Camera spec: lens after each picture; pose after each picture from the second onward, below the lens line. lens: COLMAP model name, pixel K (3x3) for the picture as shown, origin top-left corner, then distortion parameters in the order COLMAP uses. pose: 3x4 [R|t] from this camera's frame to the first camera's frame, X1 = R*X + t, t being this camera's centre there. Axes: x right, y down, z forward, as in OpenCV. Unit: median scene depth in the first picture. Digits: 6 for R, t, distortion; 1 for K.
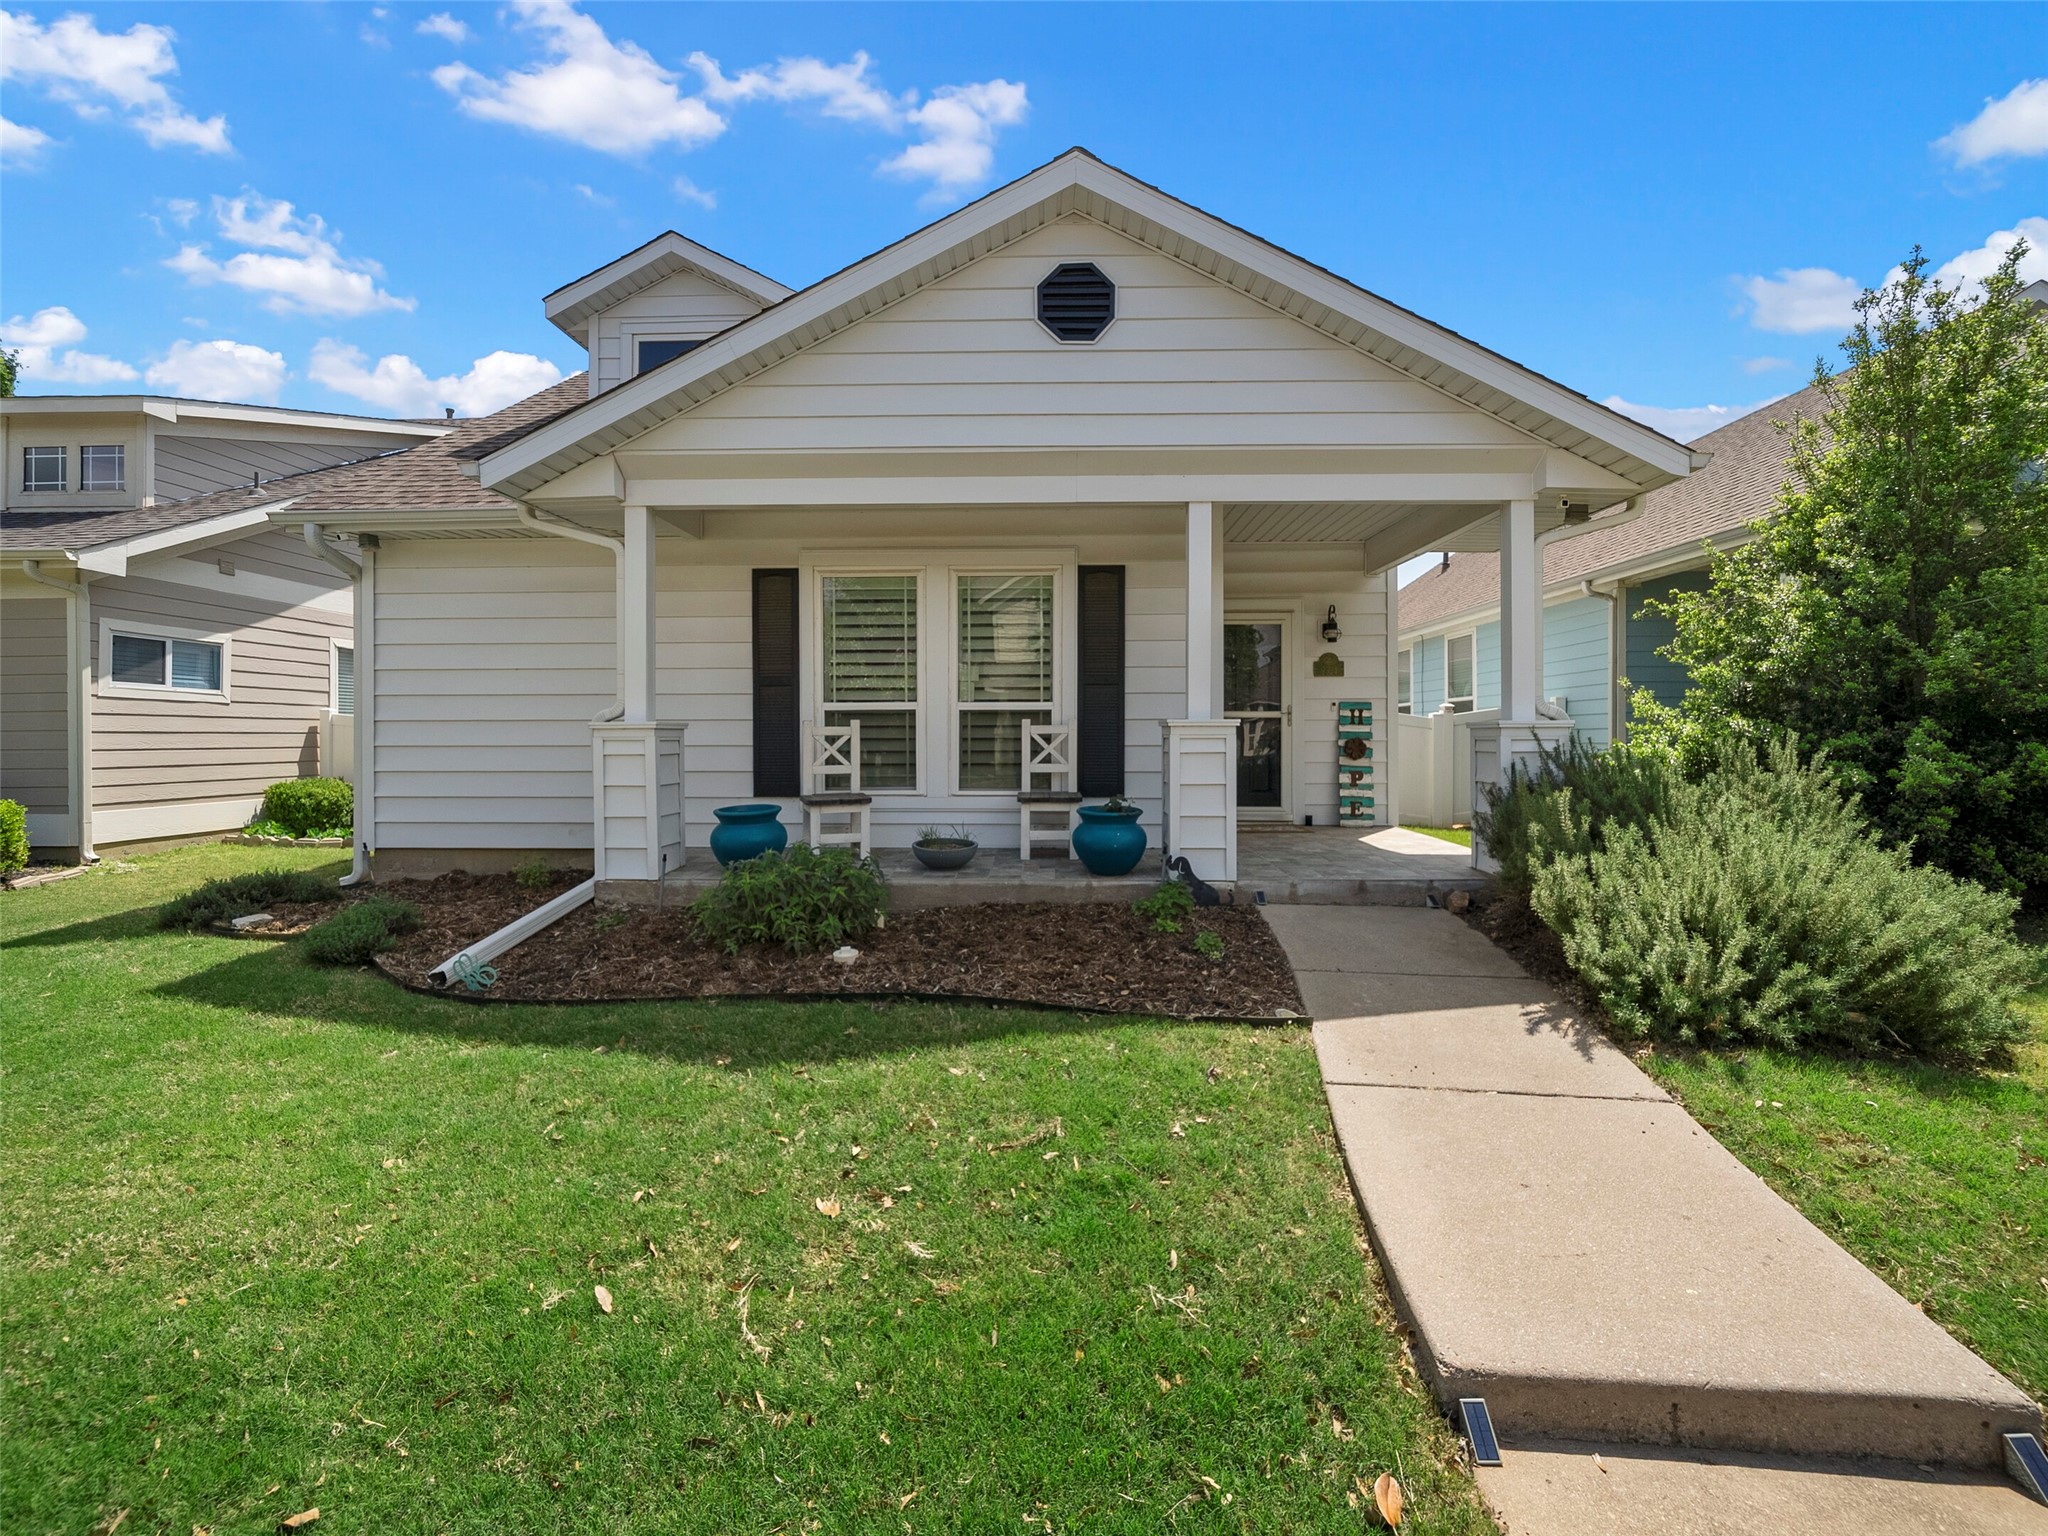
lens RADIAL K [[828.2, 0, 1024.3], [0, 828.2, 747.8], [0, 0, 1]] dist [0.000418, 0.000027]
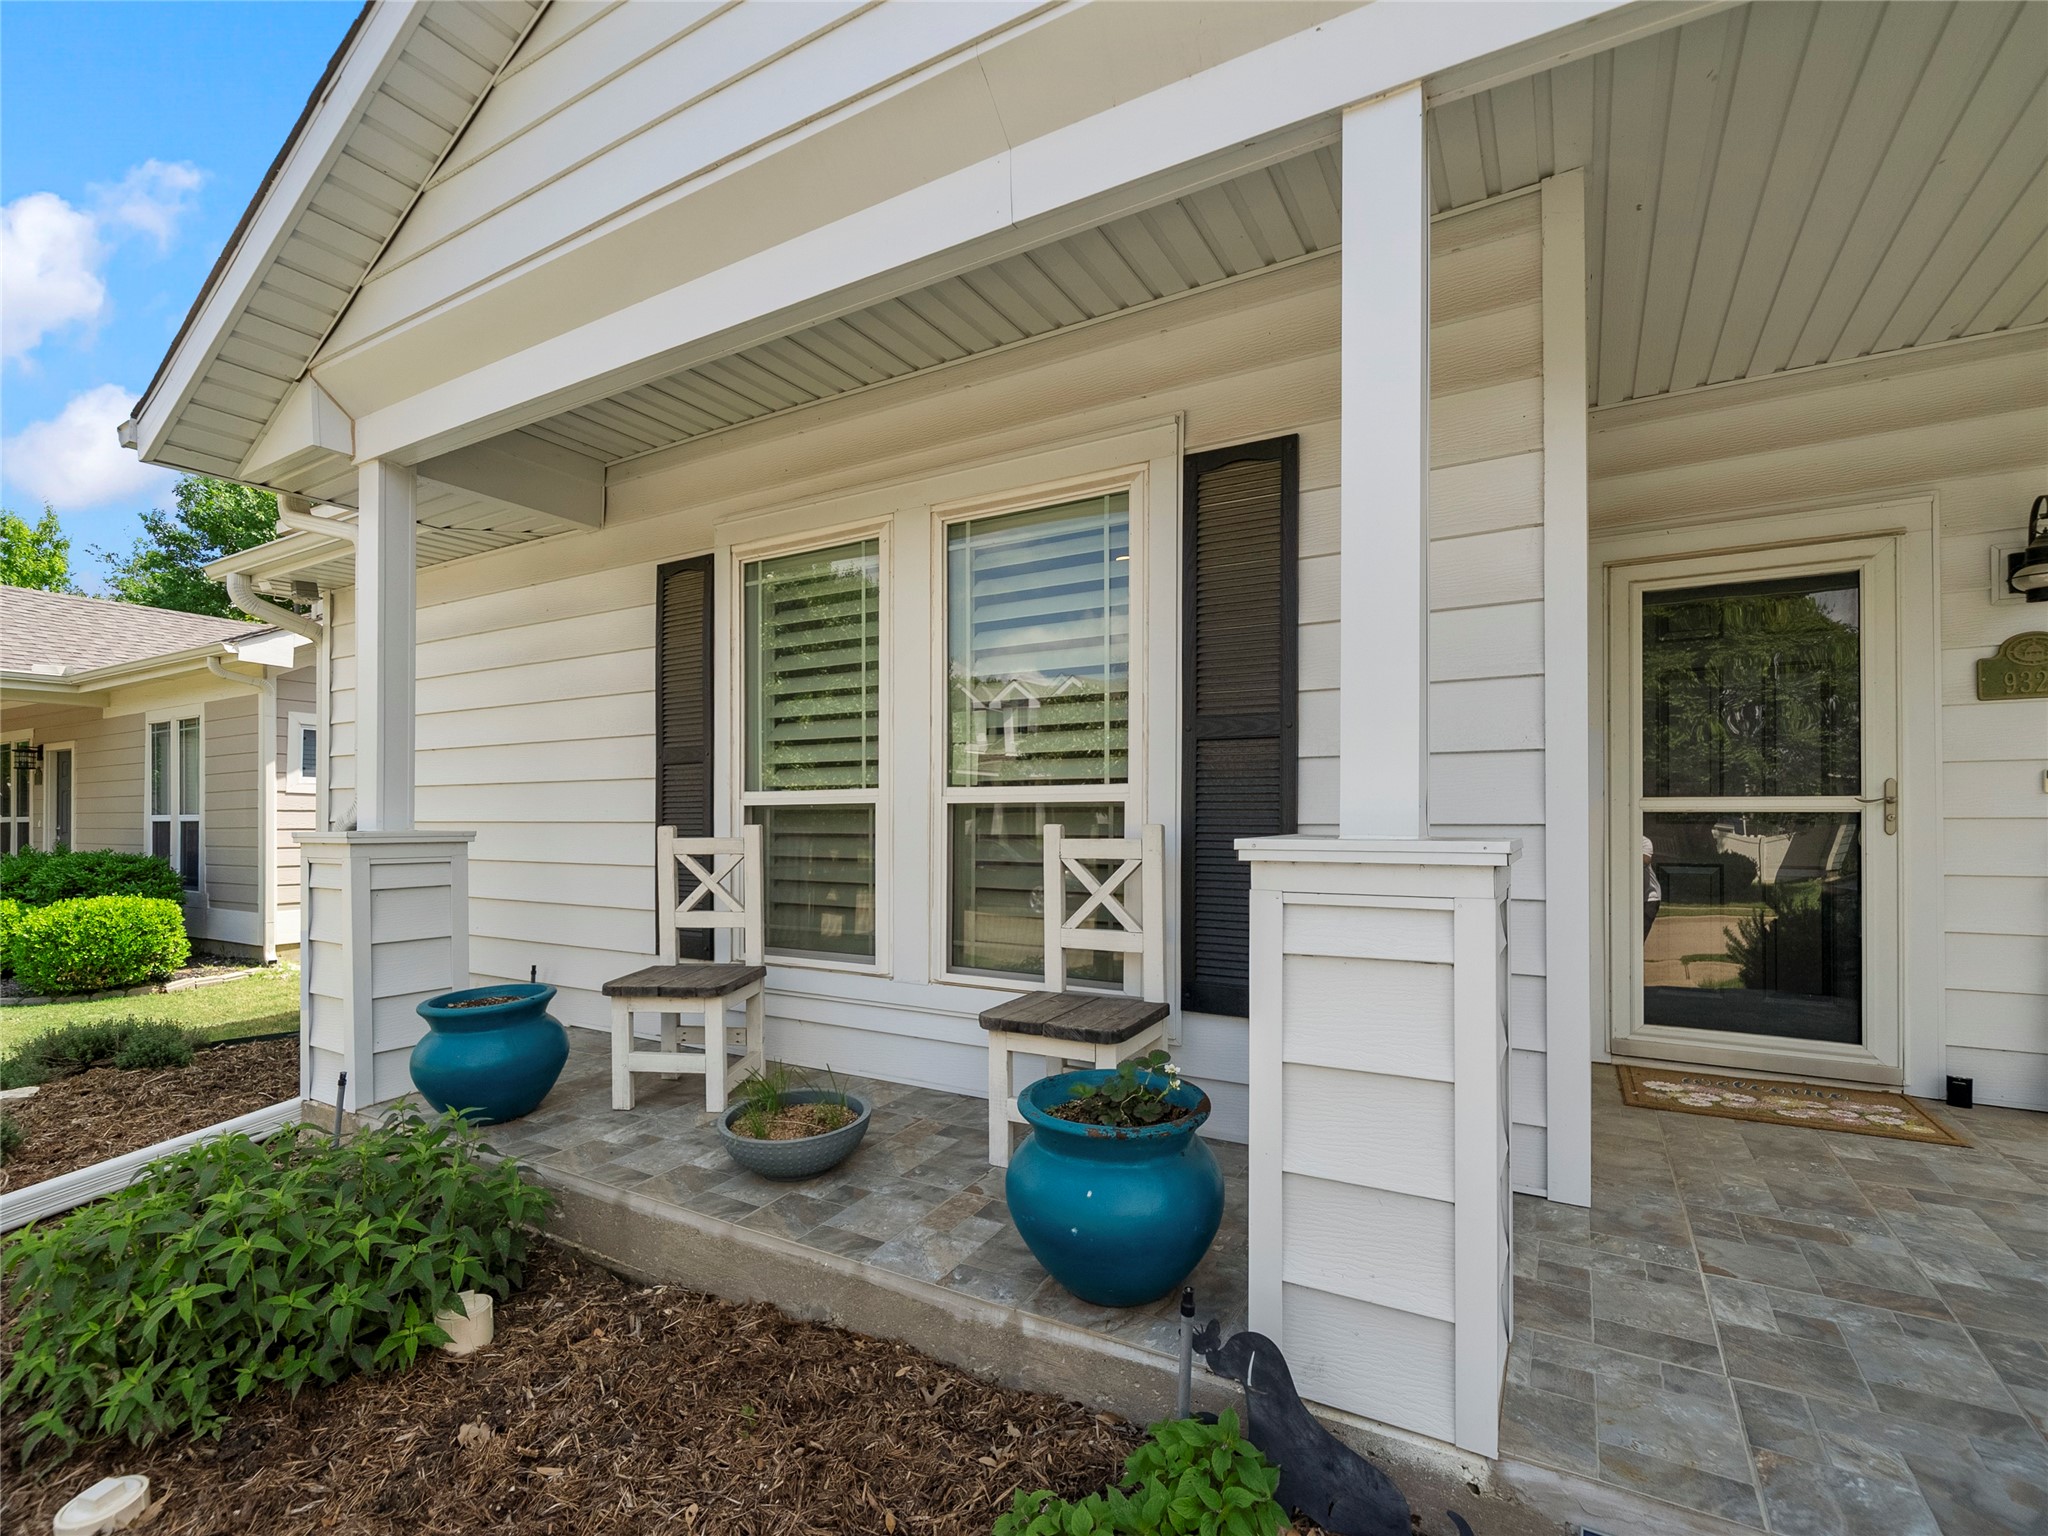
lens RADIAL K [[935.2, 0, 1036.2], [0, 935.2, 819.4], [0, 0, 1]] dist [-0.001252, 0.000048]
pose [[0.884219, 0.002120, -0.467069, 0.217765], [-0.008794, 0.999888, -0.012111, -0.030545], [0.466991, 0.014816, 0.884138, 0.548185]]
